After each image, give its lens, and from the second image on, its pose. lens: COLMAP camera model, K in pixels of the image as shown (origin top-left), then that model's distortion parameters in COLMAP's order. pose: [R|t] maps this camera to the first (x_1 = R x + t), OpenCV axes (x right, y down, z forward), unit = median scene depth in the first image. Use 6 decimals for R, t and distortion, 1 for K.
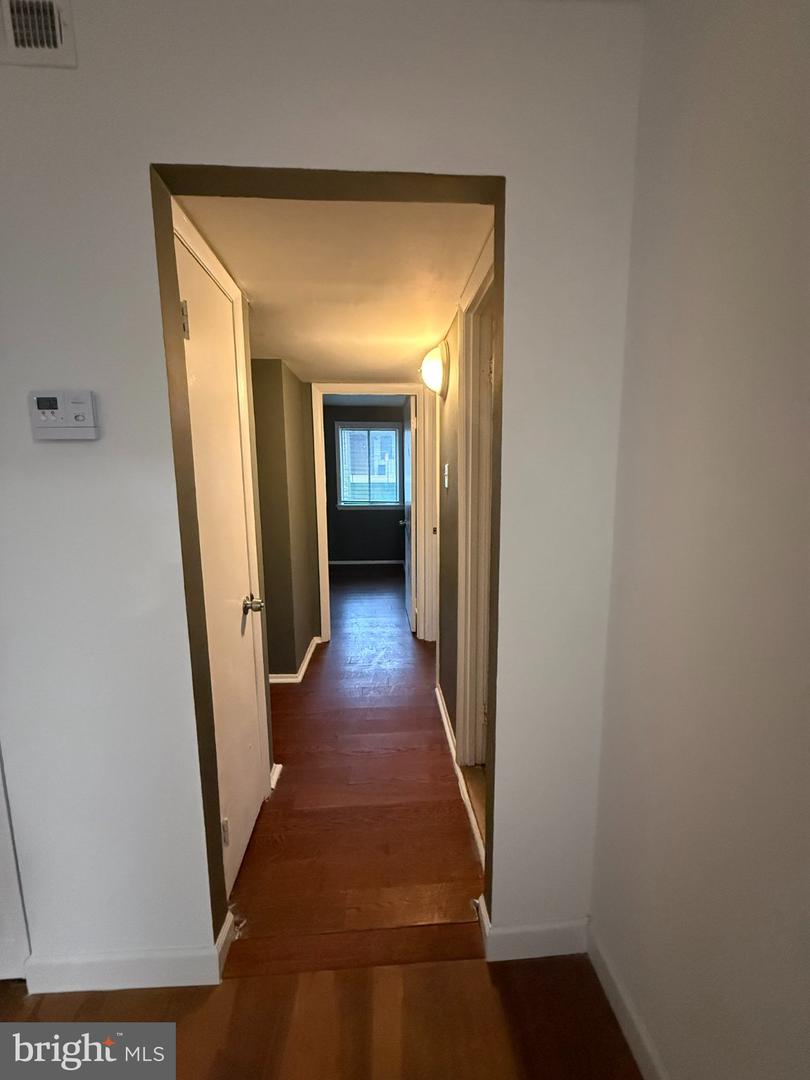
lens RADIAL K [[429.0, 0, 410.8], [0, 429.0, 541.0], [0, 0, 1]] dist [-0.000853, -0.000097]
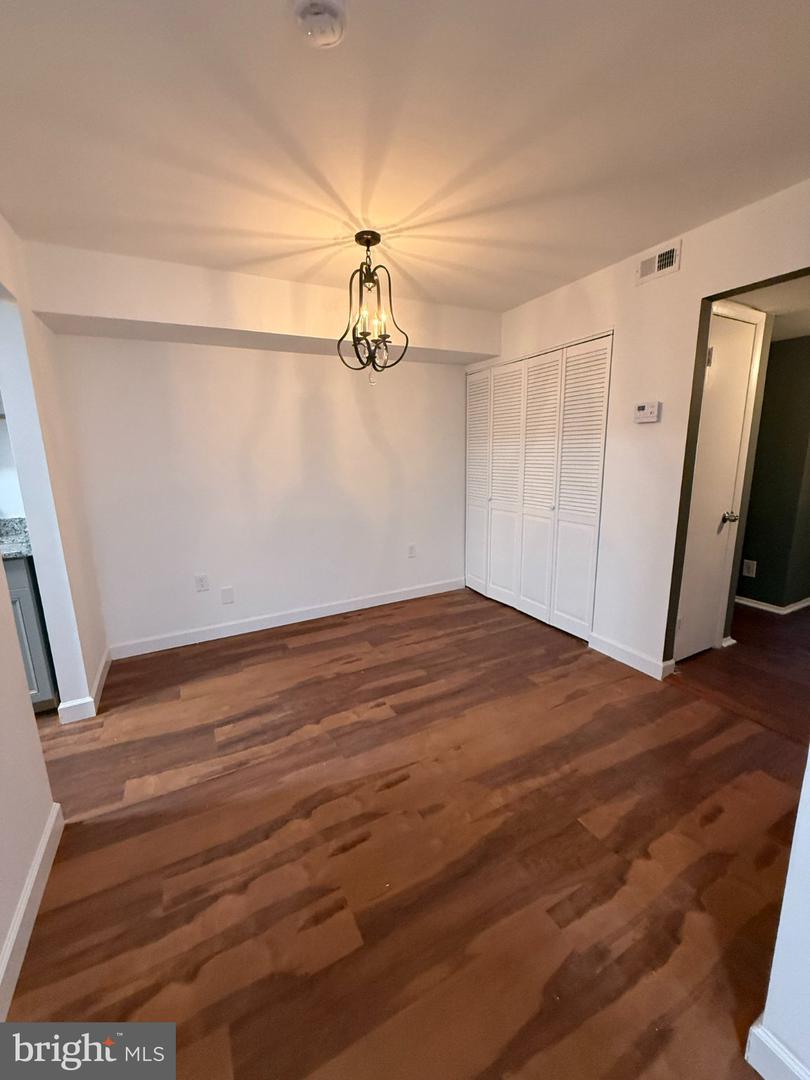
lens RADIAL K [[429.0, 0, 408.2], [0, 429.0, 541.7], [0, 0, 1]] dist [-0.000853, -0.000097]
pose [[0.408046, 0.189014, -0.893181, 0.776642], [-0.109336, 0.981410, 0.157735, 0.156807], [0.906391, 0.033293, 0.421126, -1.001821]]
